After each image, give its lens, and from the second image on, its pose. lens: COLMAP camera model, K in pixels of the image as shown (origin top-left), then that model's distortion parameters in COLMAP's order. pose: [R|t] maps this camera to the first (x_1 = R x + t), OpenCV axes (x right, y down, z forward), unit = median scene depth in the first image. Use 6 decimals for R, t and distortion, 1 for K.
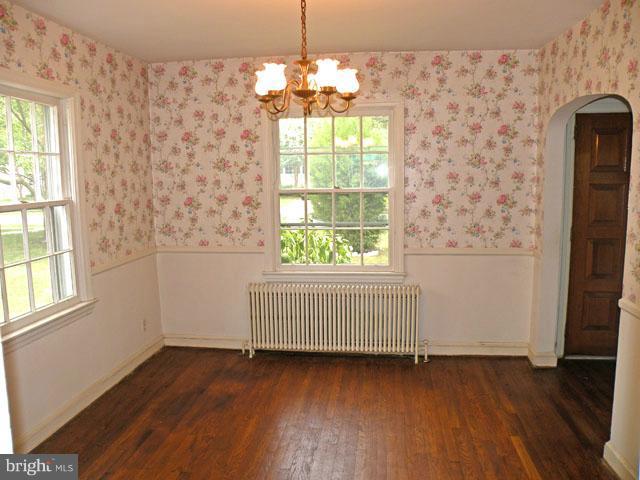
lens RADIAL K [[506.2, 0, 320.0], [0, 506.2, 240.0], [0, 0, 1]] dist [-0.164369, 0.144682]
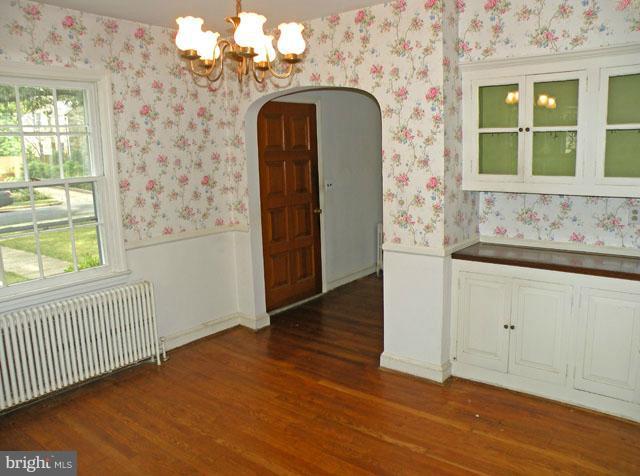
lens RADIAL K [[514.4, 0, 320.0], [0, 514.4, 238.0], [0, 0, 1]] dist [-0.151268, 0.124316]
pose [[0.524147, -0.144944, 0.839203, -0.409684], [0.133619, 0.987202, 0.087050, -0.024579], [-0.841080, 0.066506, 0.536806, 0.247132]]
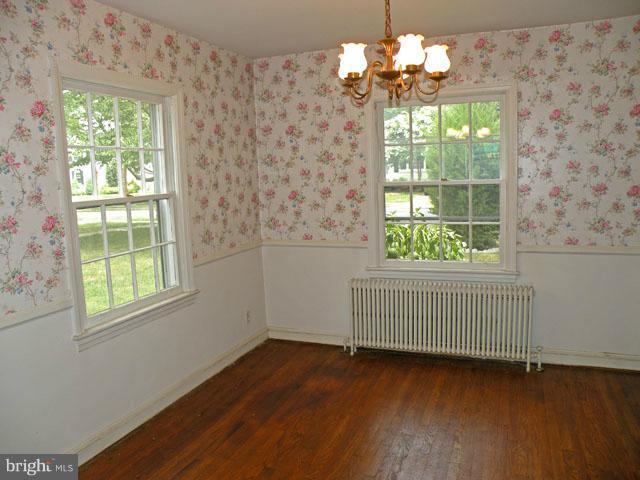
lens RADIAL K [[506.2, 0, 320.0], [0, 506.2, 240.0], [0, 0, 1]] dist [-0.164369, 0.144682]
pose [[0.970298, 0.013200, -0.241551, 0.038676], [-0.010919, 0.999882, 0.010780, 0.001235], [0.241665, -0.007822, 0.970328, 0.040669]]
